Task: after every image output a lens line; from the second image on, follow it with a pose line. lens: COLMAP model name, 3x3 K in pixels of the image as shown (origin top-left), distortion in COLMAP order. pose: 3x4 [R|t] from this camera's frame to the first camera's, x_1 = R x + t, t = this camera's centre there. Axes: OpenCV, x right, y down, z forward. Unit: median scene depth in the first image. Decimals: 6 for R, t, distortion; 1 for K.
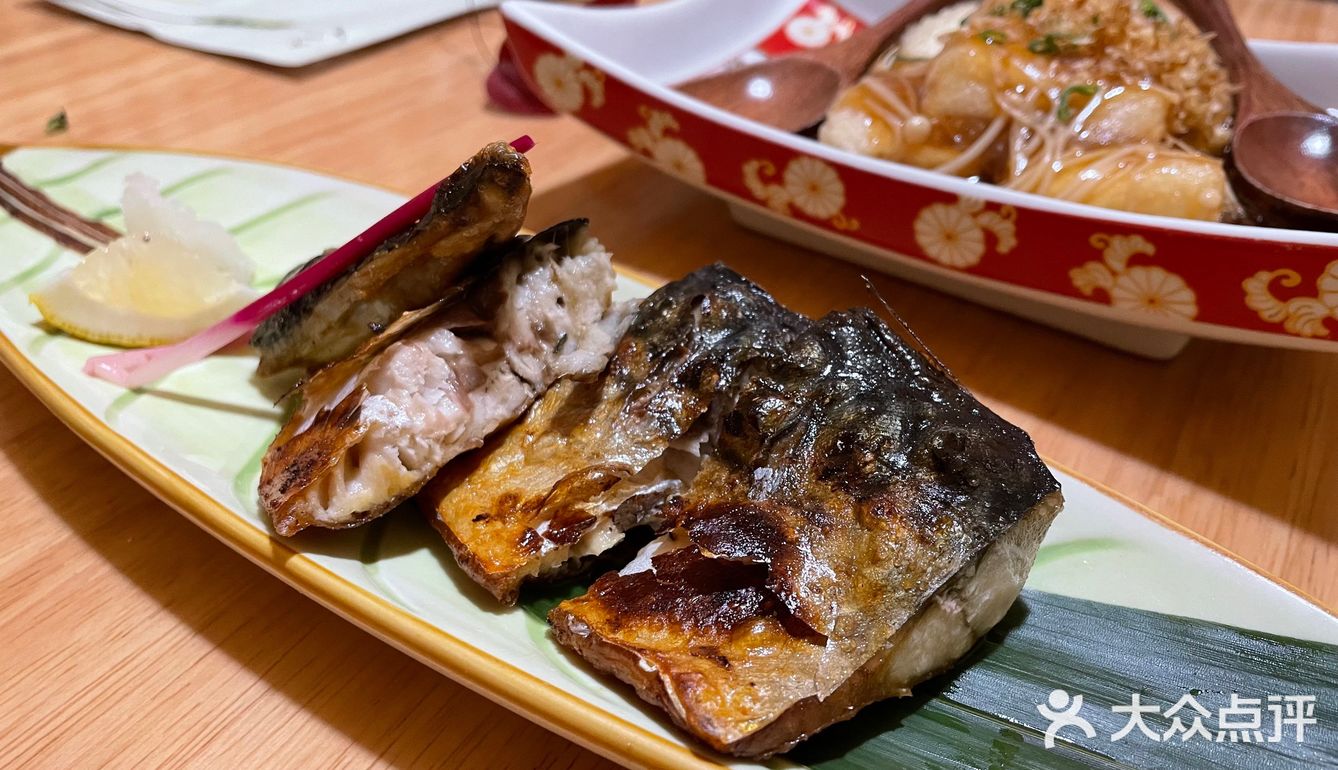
lens RADIAL K [[1070.5, 0, 669.0], [0, 1070.5, 385.0], [0, 0, 1]] dist [0.072047, -0.153436]
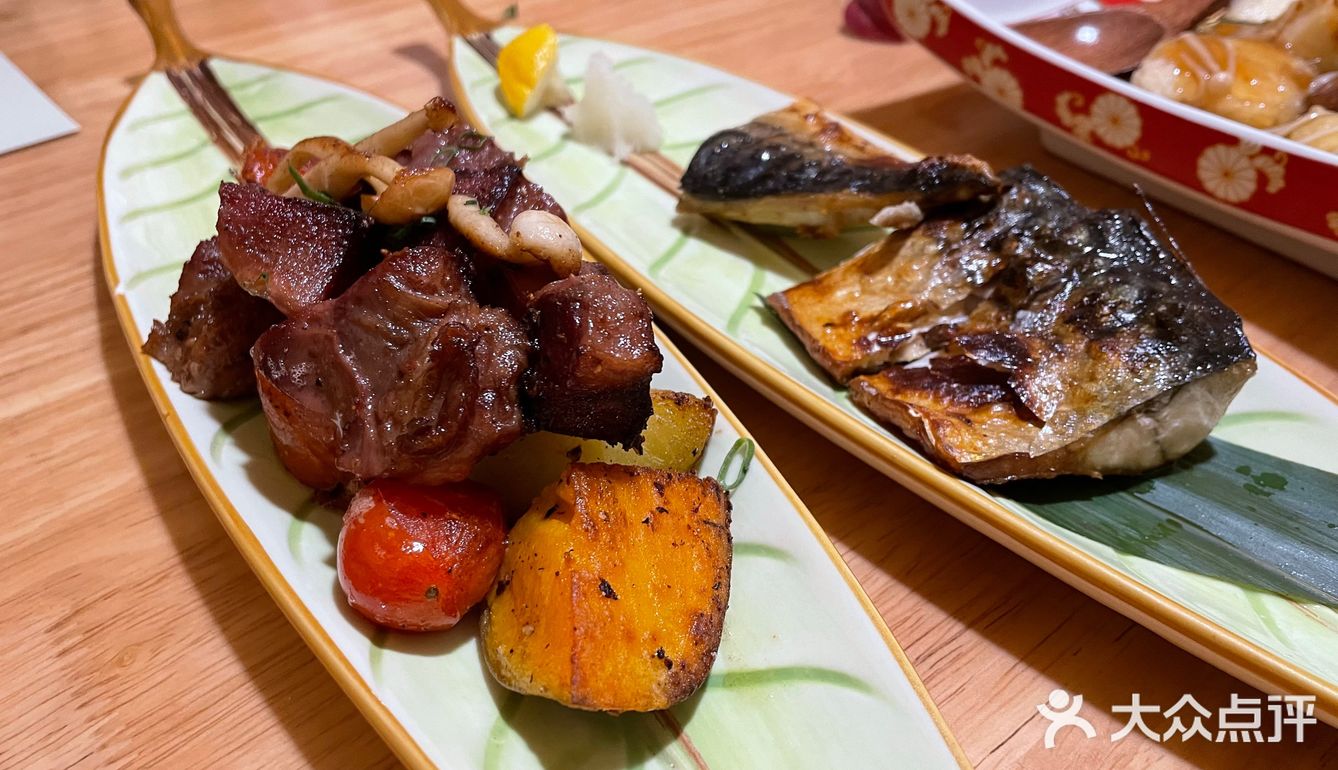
lens RADIAL K [[1051.1, 0, 669.0], [0, 1051.1, 385.0], [0, 0, 1]] dist [0.074167, -0.138826]
pose [[0.953052, 0.175736, -0.246594, 0.005658], [-0.159840, 0.983628, 0.083226, 0.093733], [0.257183, -0.039903, 0.965539, -0.299116]]
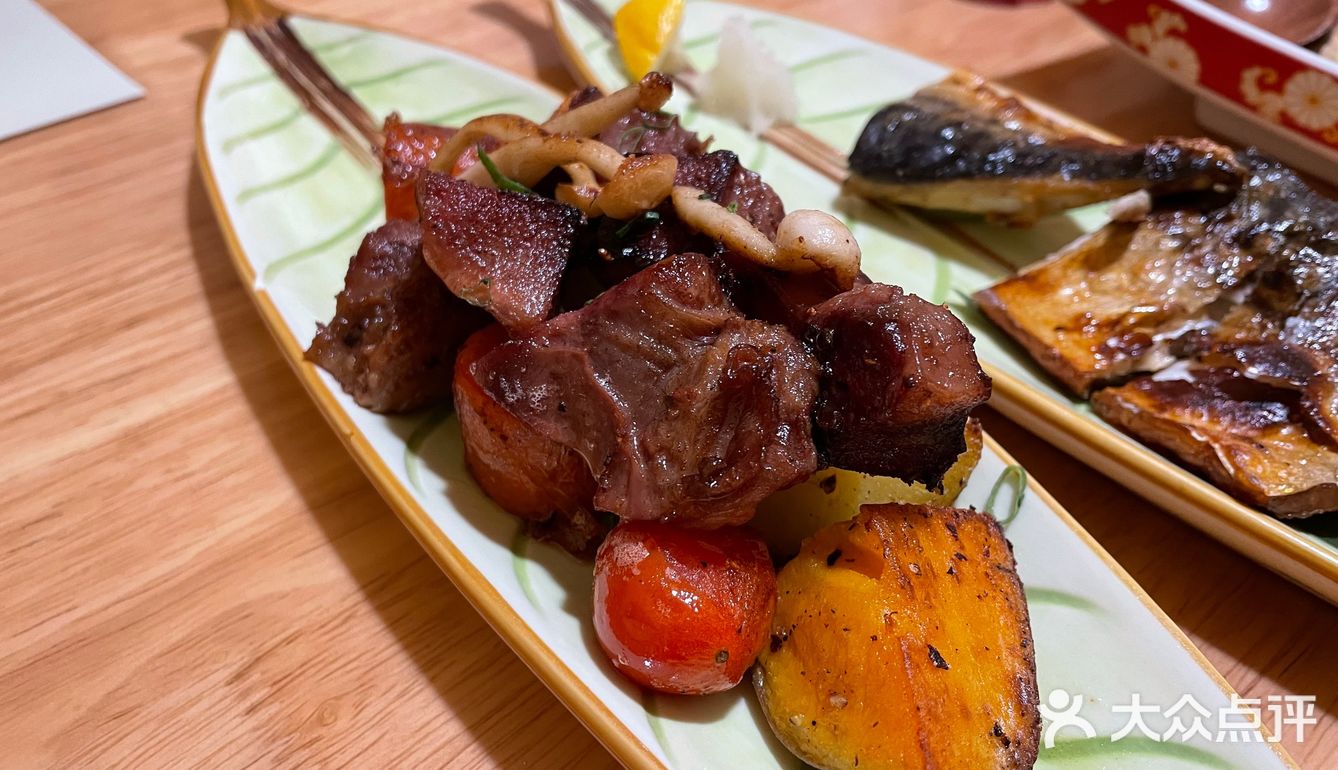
lens RADIAL K [[1070.5, 0, 669.0], [0, 1070.5, 385.0], [0, 0, 1]] dist [0.072047, -0.153436]
pose [[0.957712, 0.187593, -0.218168, -0.221380], [-0.165757, 0.979488, 0.114581, 0.093350], [0.235187, -0.073572, 0.969162, -0.264333]]
